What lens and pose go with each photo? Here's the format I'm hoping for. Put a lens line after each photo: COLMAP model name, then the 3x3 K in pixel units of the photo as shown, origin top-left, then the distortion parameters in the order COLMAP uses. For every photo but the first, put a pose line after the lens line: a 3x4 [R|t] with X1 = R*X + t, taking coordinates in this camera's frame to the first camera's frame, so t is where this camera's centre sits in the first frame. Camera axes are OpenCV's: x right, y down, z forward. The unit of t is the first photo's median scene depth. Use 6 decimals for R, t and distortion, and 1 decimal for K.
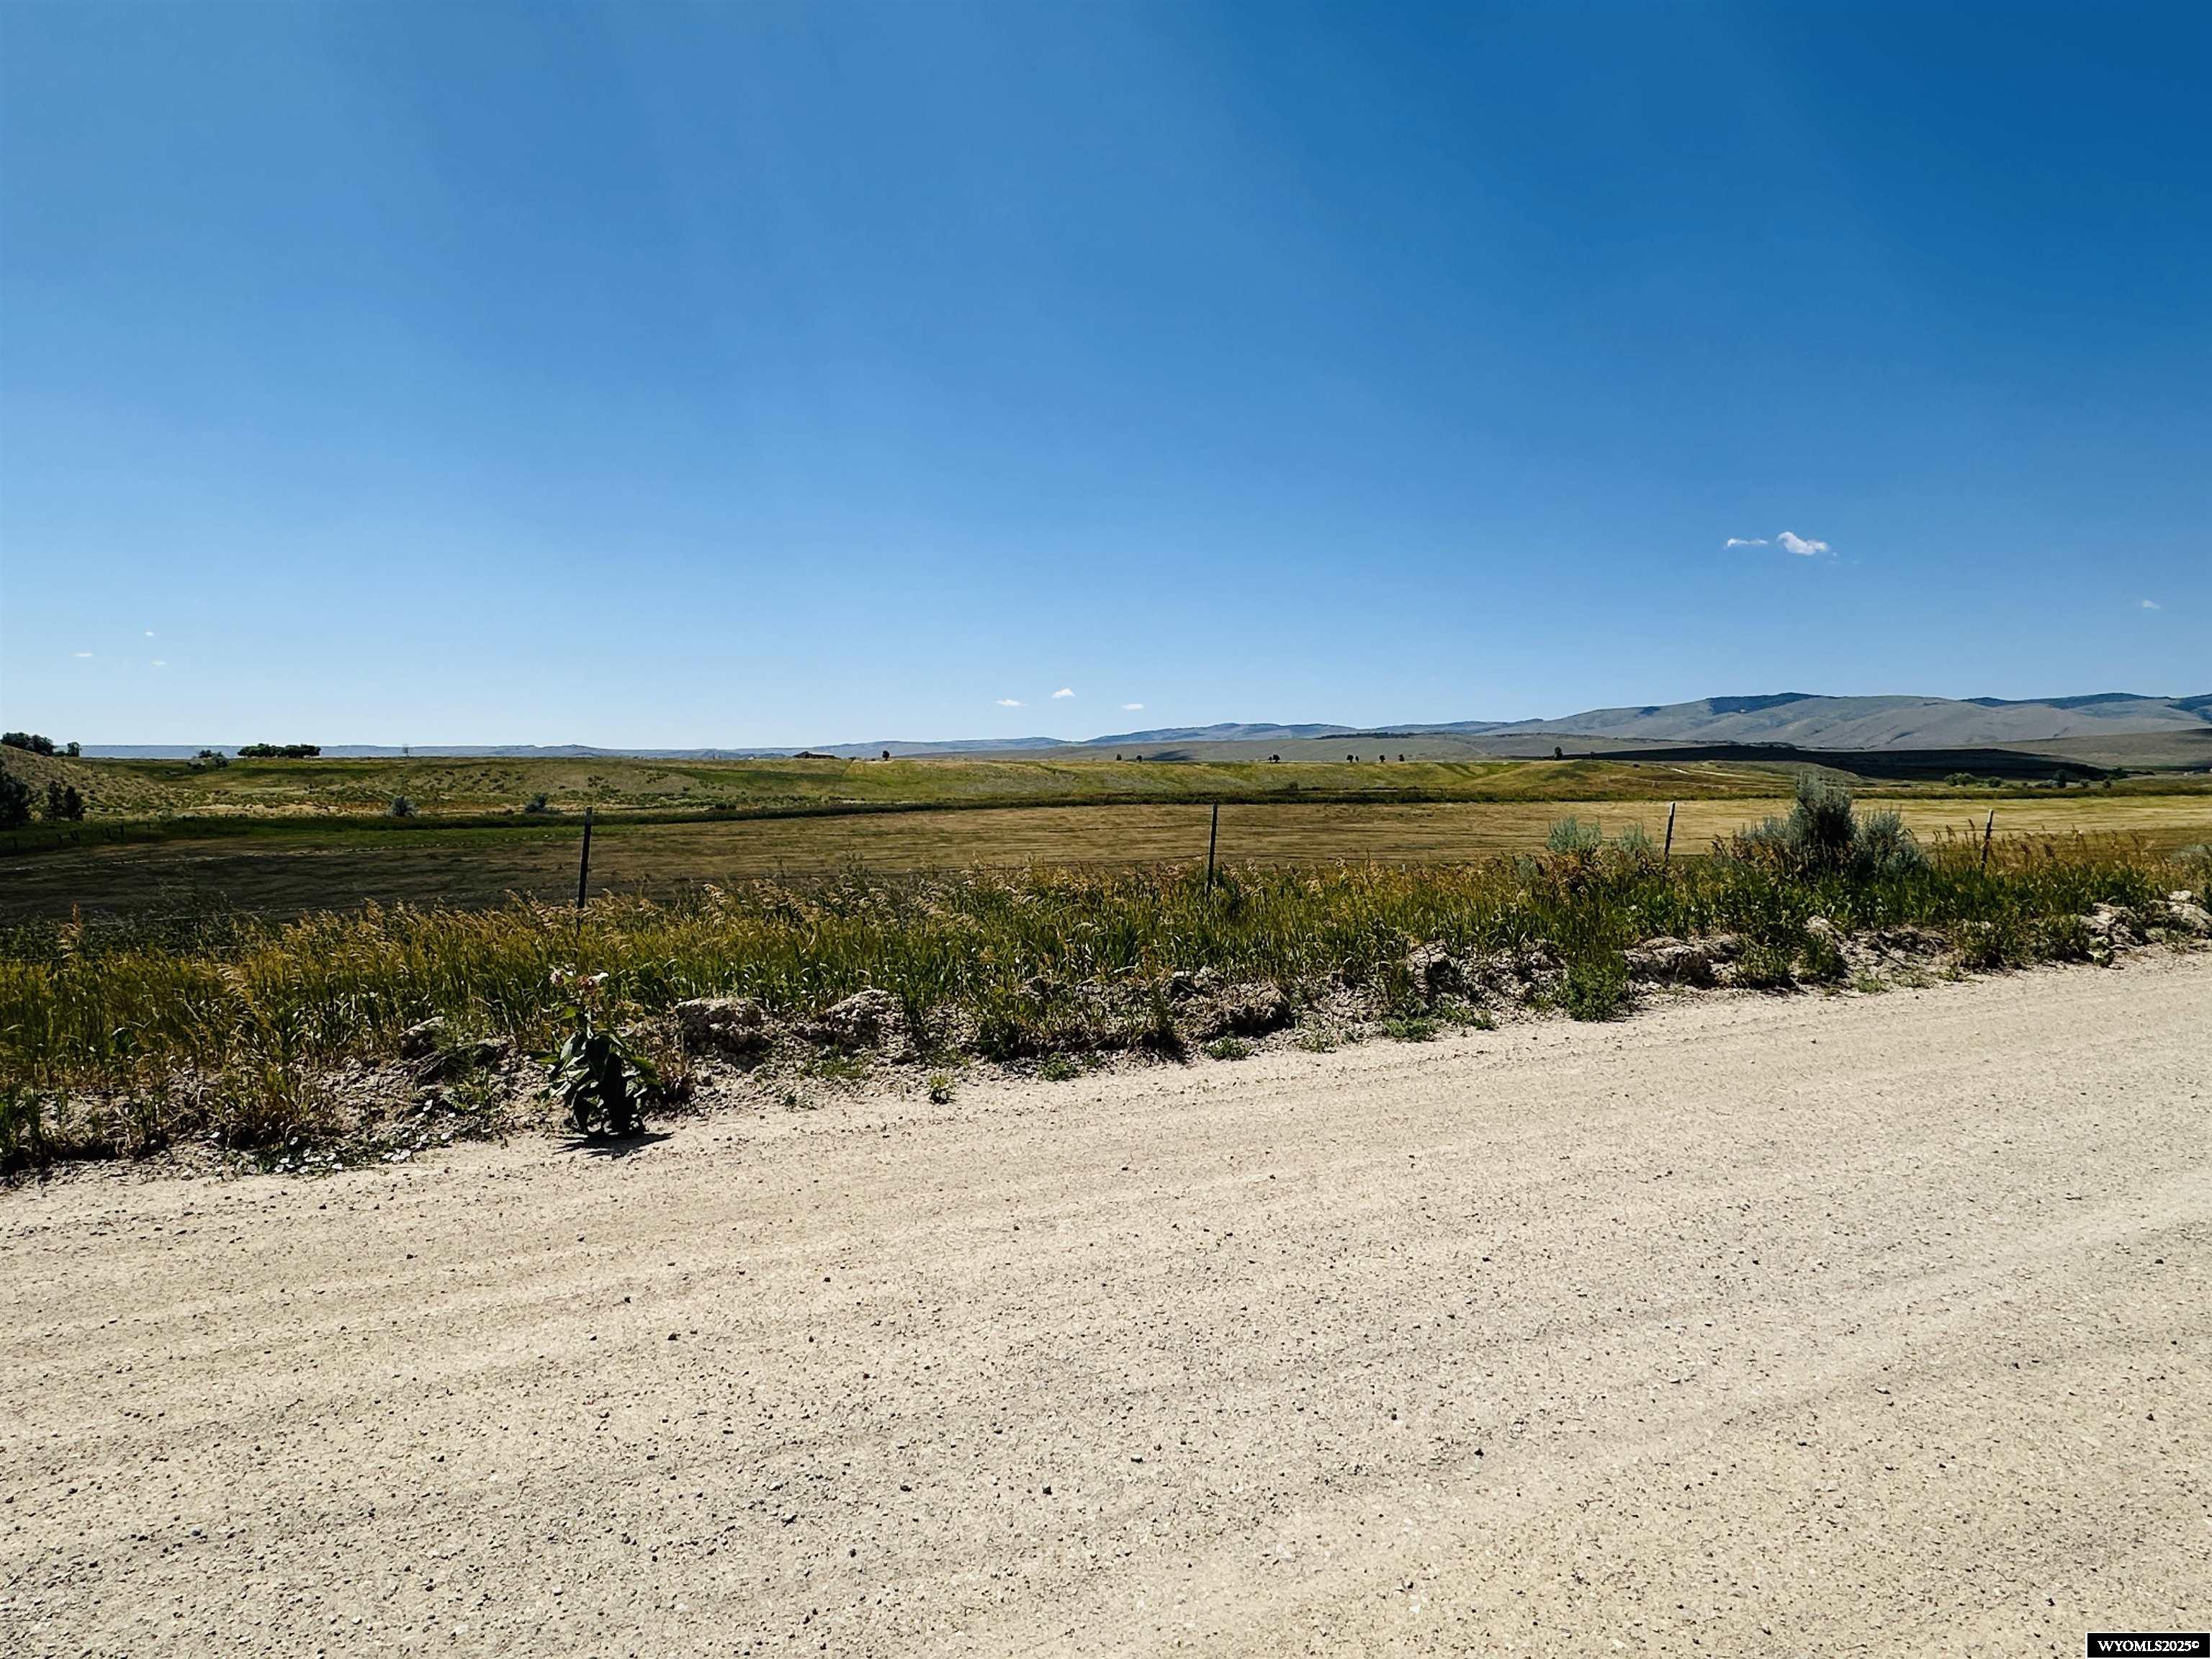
lens RADIAL K [[1385.1, 0, 1106.0], [0, 1385.1, 829.5], [0, 0, 1]] dist [-0.004066, -0.001328]
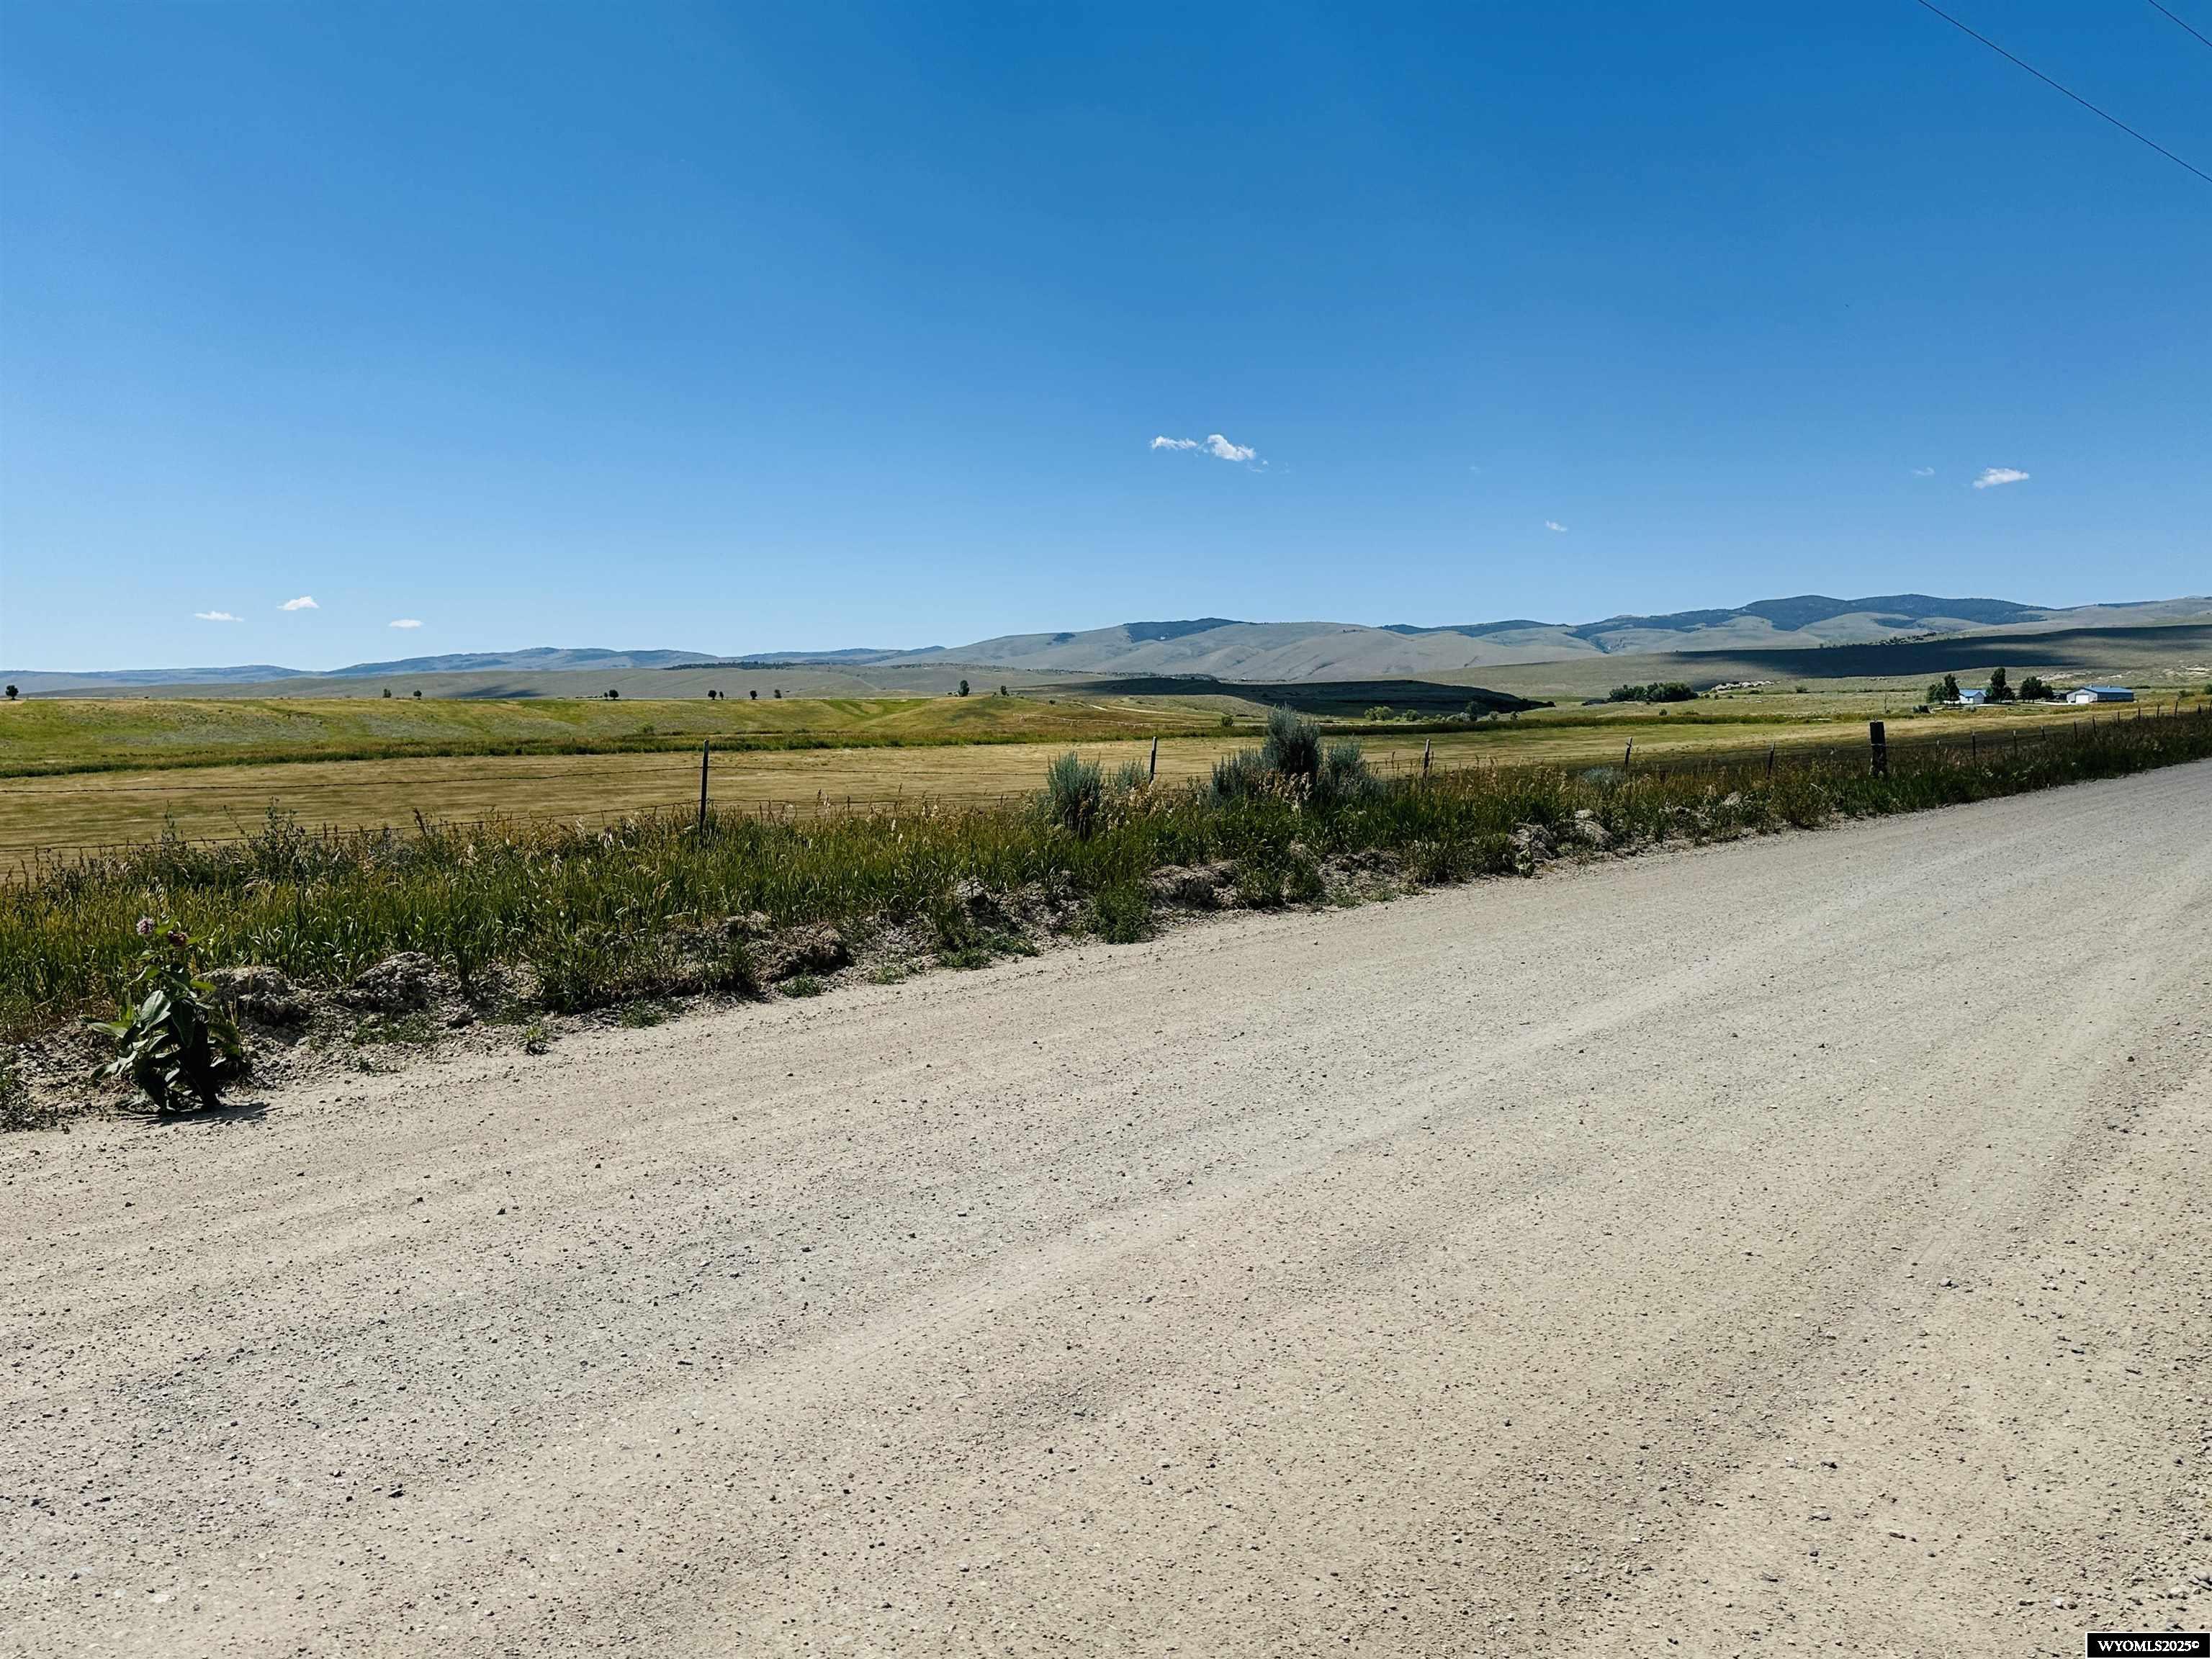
lens RADIAL K [[1741.1, 0, 1106.0], [0, 1741.1, 829.5], [0, 0, 1]] dist [0.185847, -0.361132]
pose [[0.921101, -0.036420, 0.387617, -0.150355], [0.026540, 0.999173, 0.030816, 0.009662], [-0.388418, -0.018097, 0.921305, -0.187506]]
